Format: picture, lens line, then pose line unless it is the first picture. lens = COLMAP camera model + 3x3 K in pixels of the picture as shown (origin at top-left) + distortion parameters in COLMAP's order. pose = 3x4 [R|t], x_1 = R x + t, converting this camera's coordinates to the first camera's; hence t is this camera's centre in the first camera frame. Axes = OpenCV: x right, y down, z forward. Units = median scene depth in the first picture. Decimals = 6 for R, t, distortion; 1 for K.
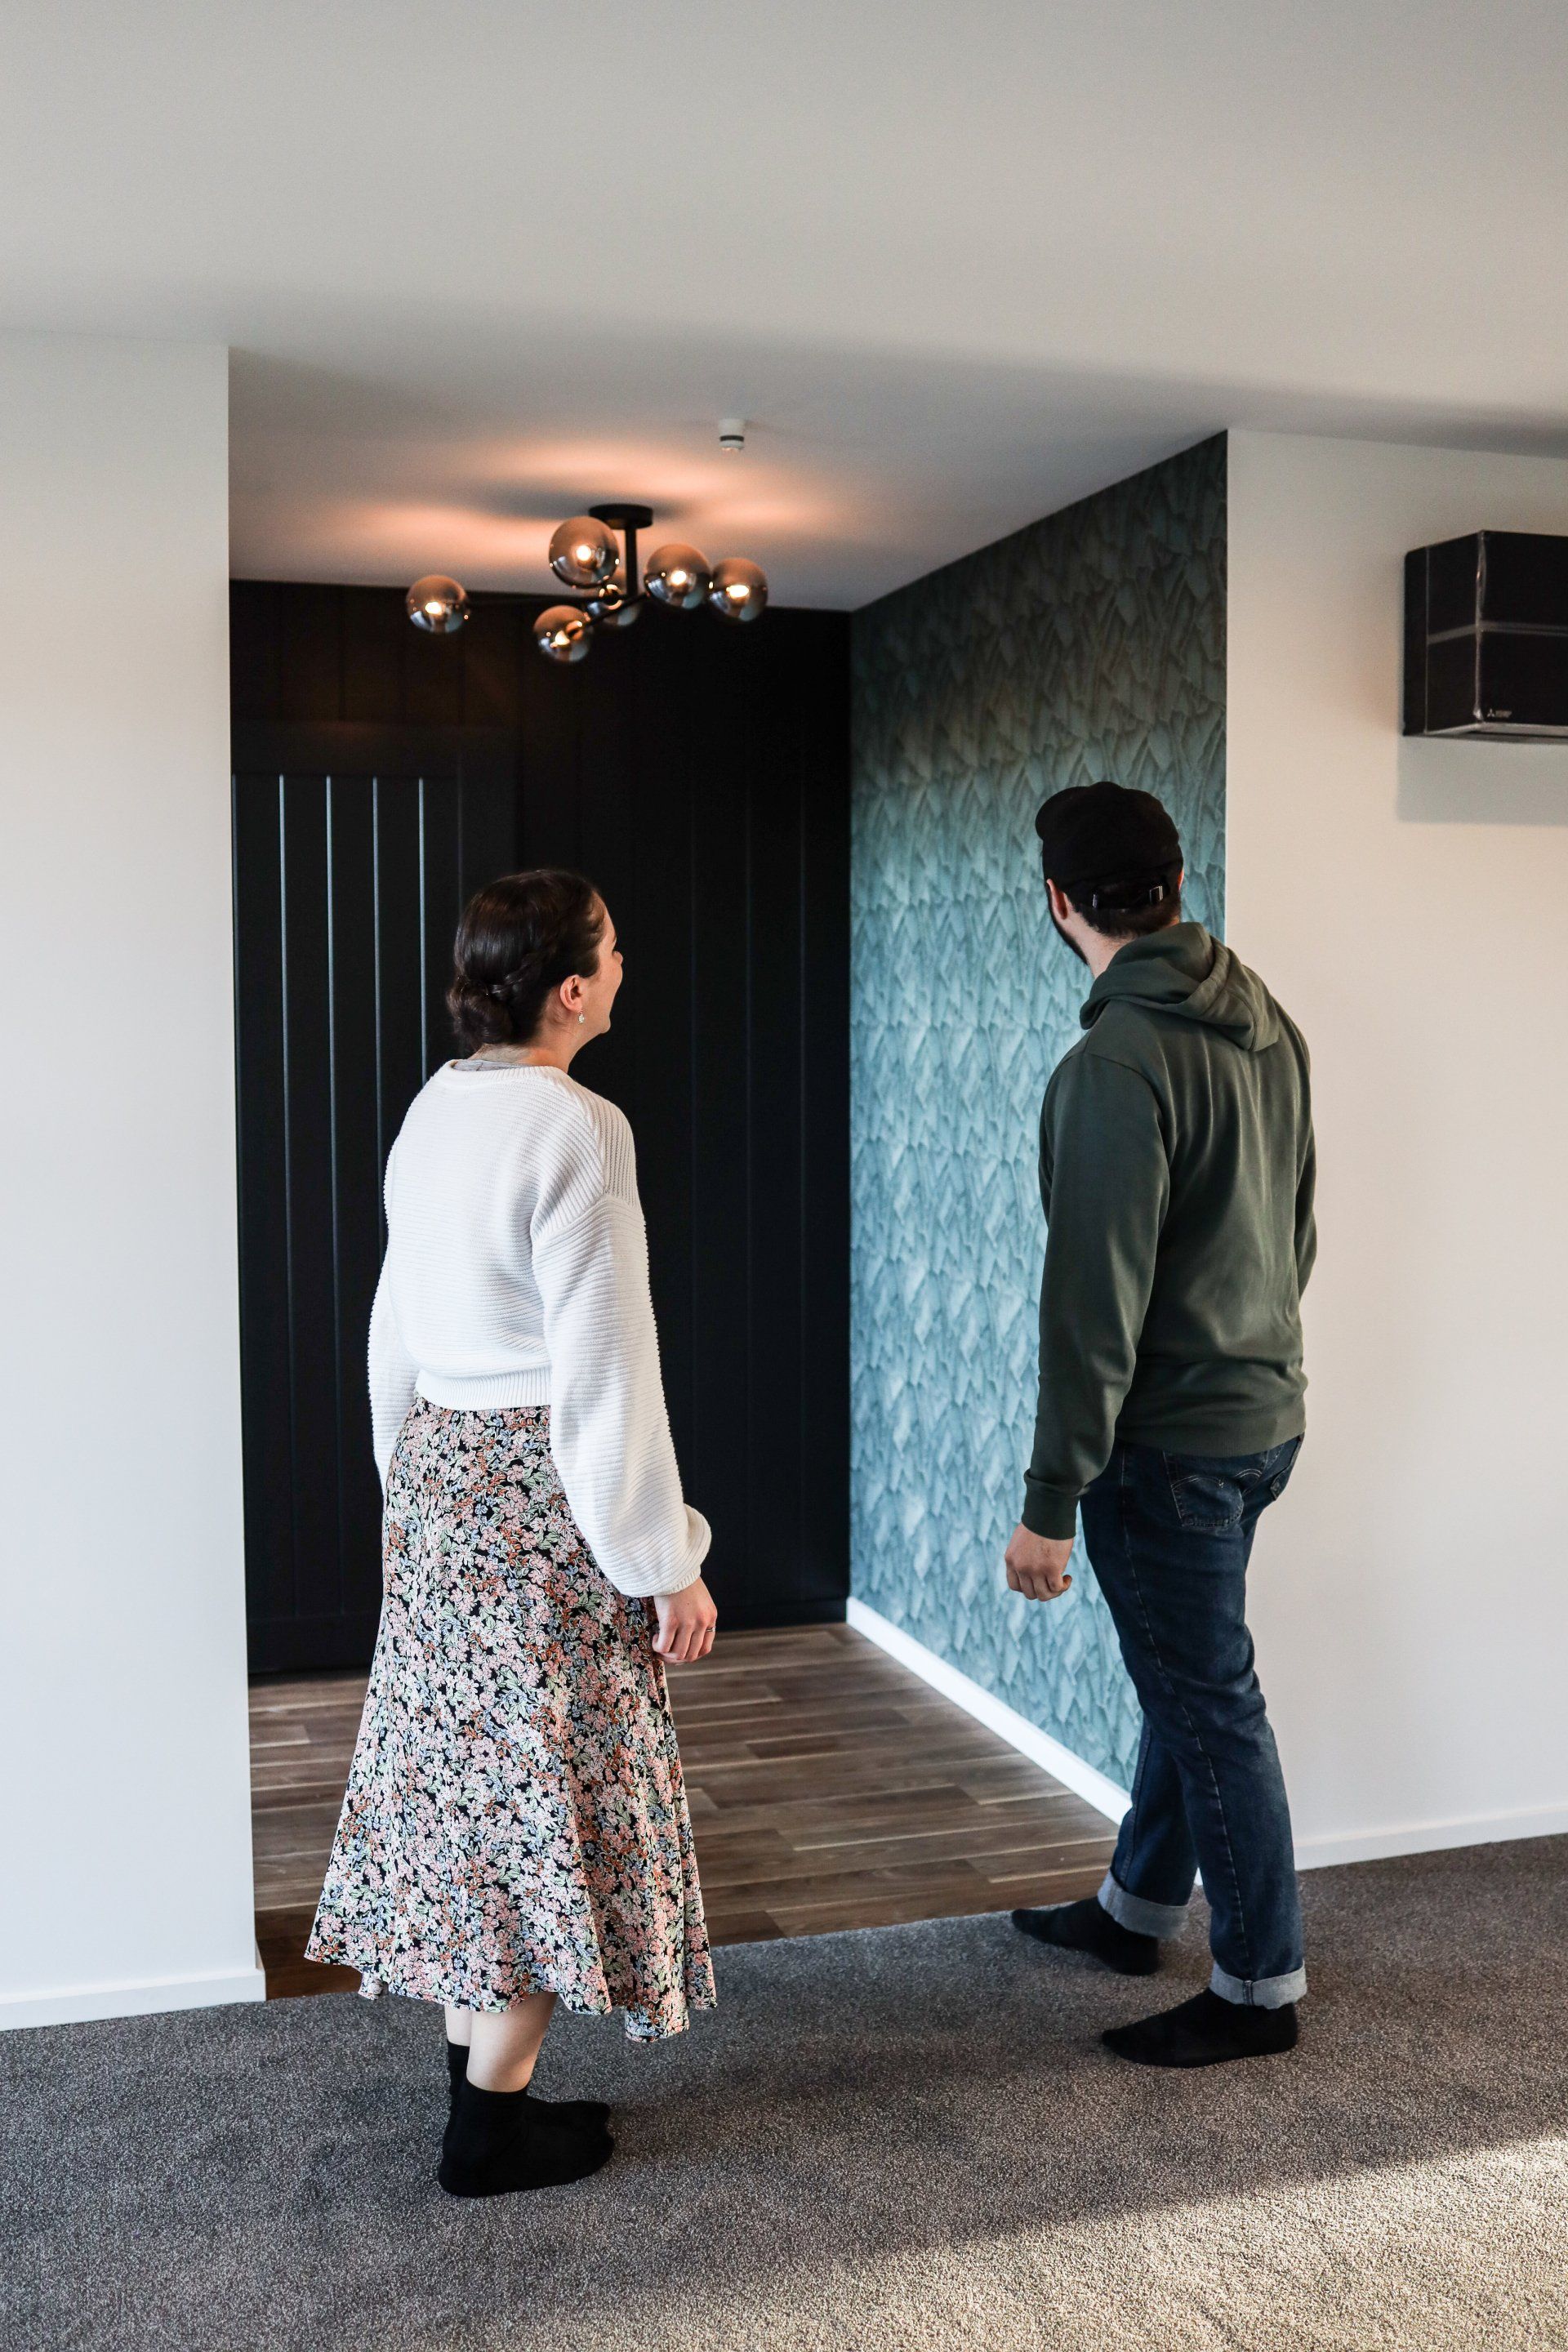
lens RADIAL K [[2420.3, 0, 784.0], [0, 2420.3, 1176.0], [0, 0, 1]] dist [-0.074956, 0.110823]
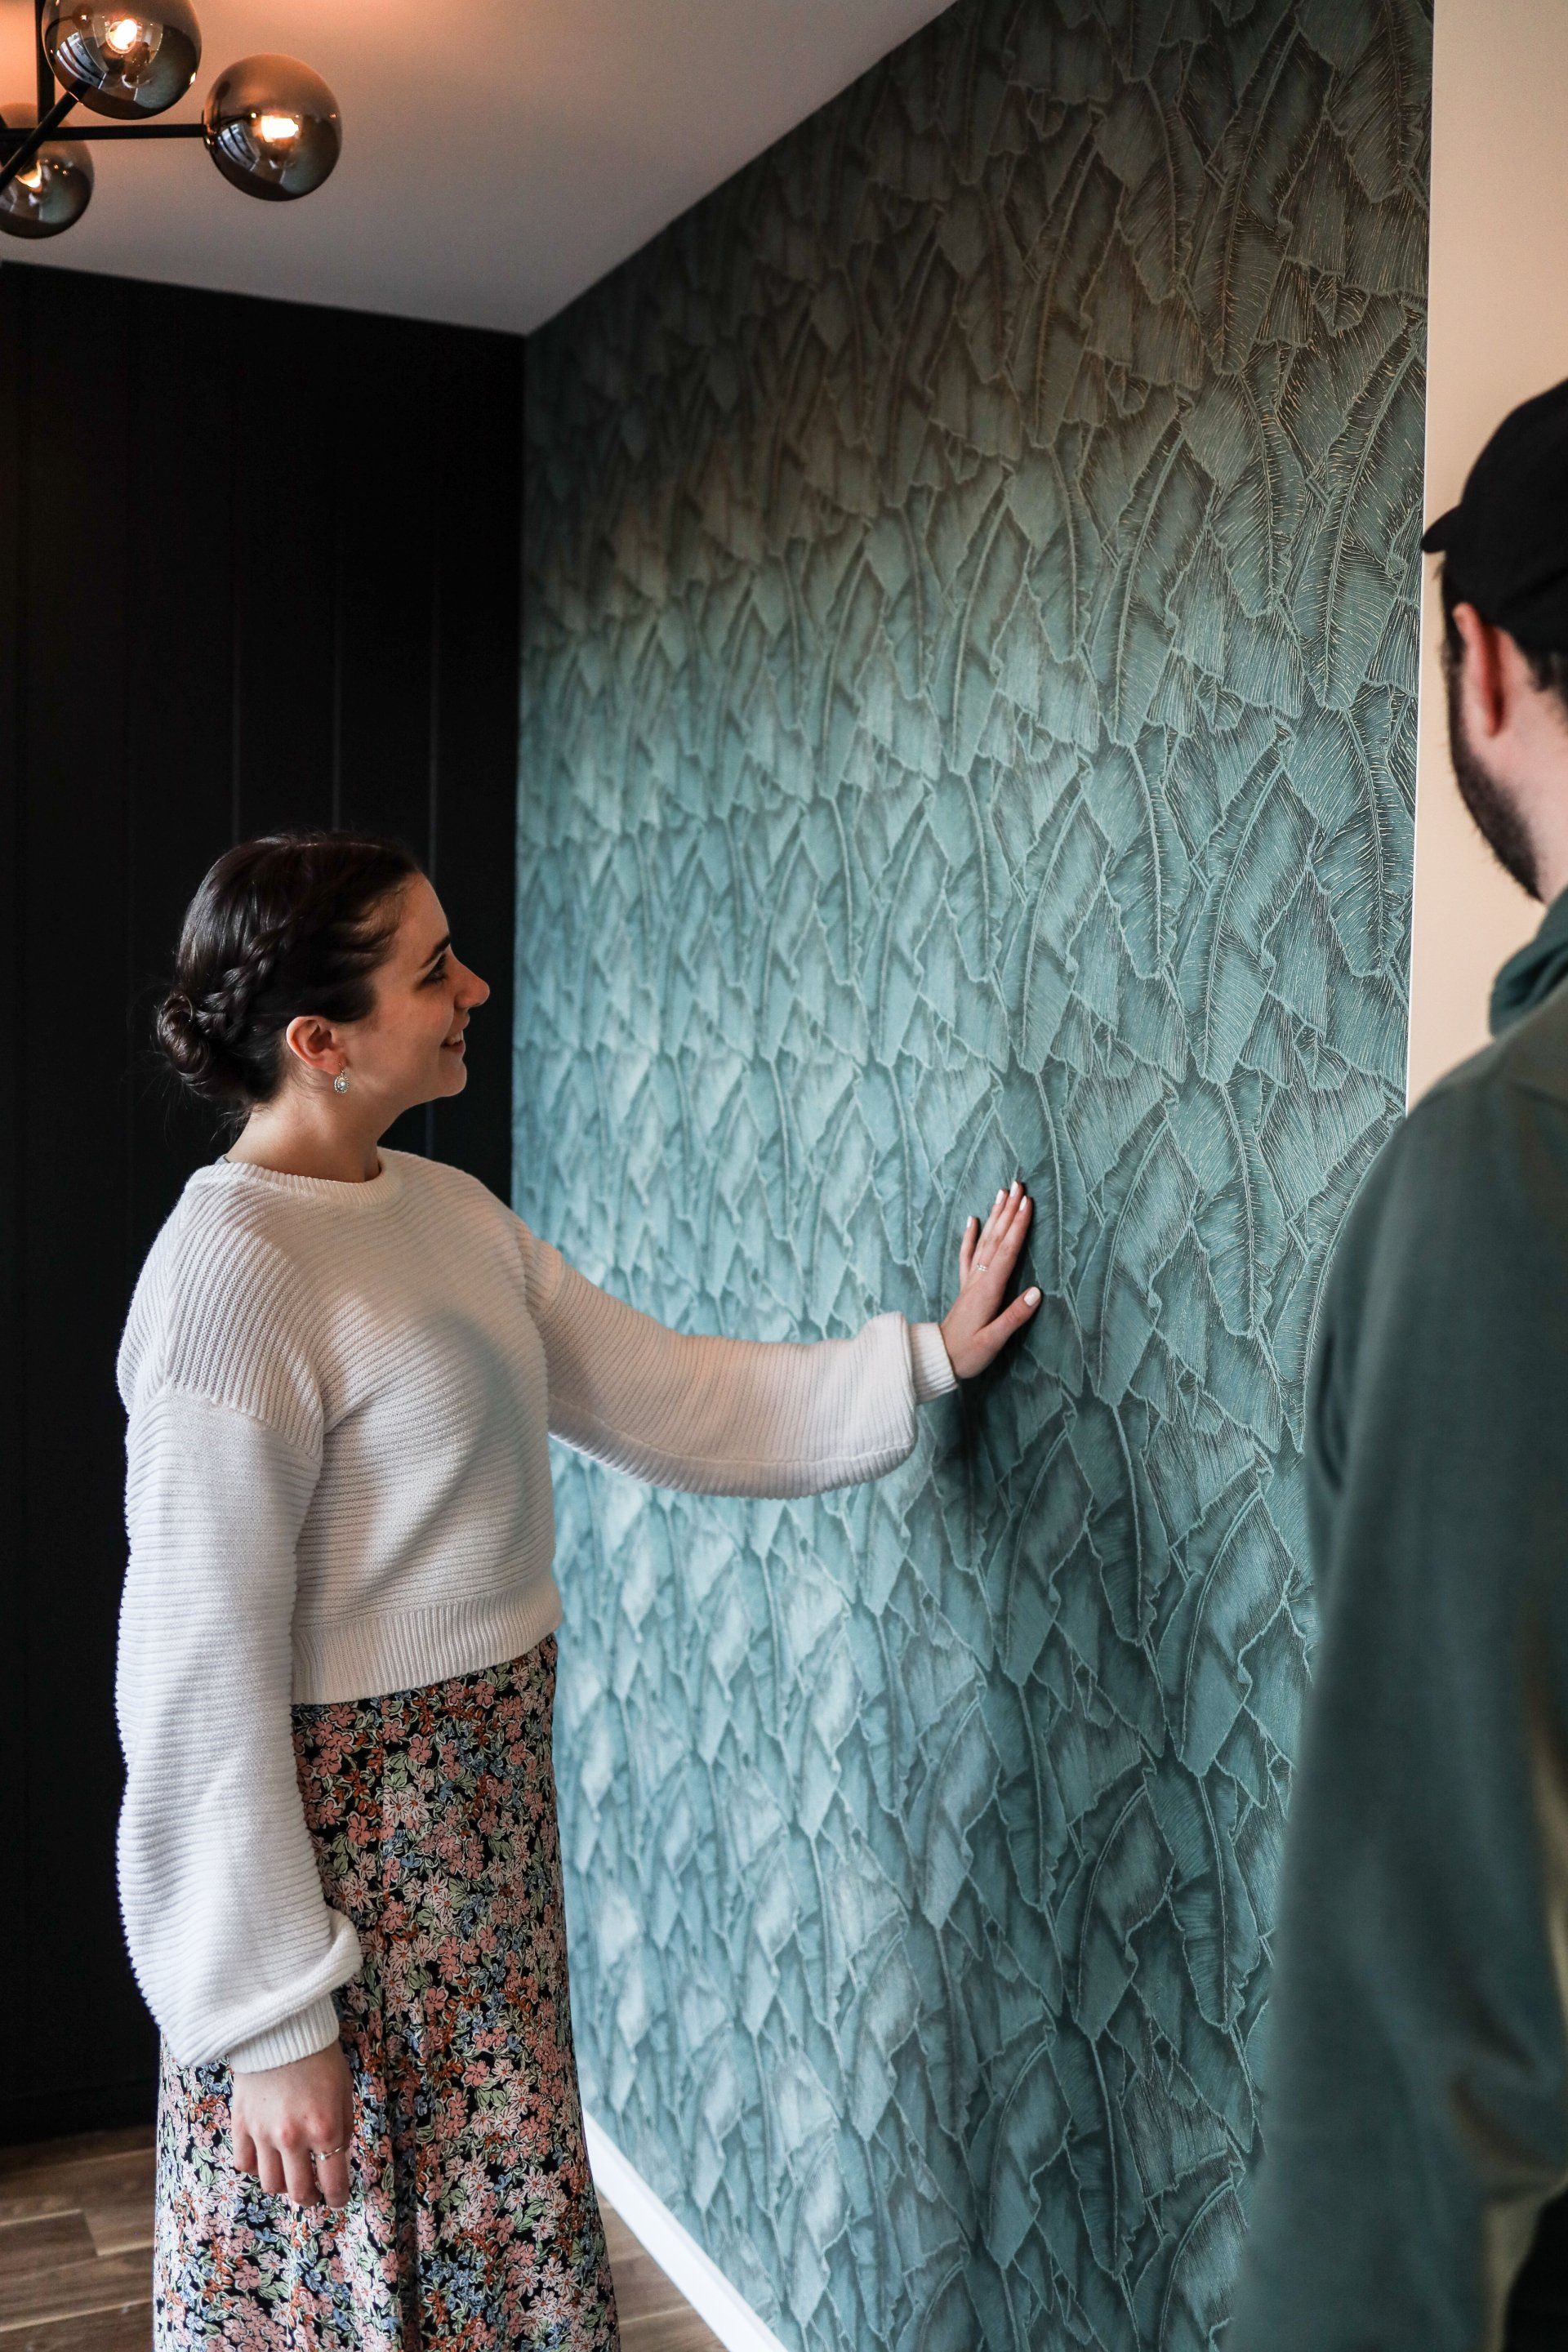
lens RADIAL K [[2420.3, 0, 784.0], [0, 2420.3, 1176.0], [0, 0, 1]] dist [-0.074956, 0.110823]
pose [[0.991174, 0.011899, 0.132031, 0.017157], [-0.010863, 0.999904, -0.008563, -0.030411], [-0.132120, 0.007053, 0.991209, 0.461649]]
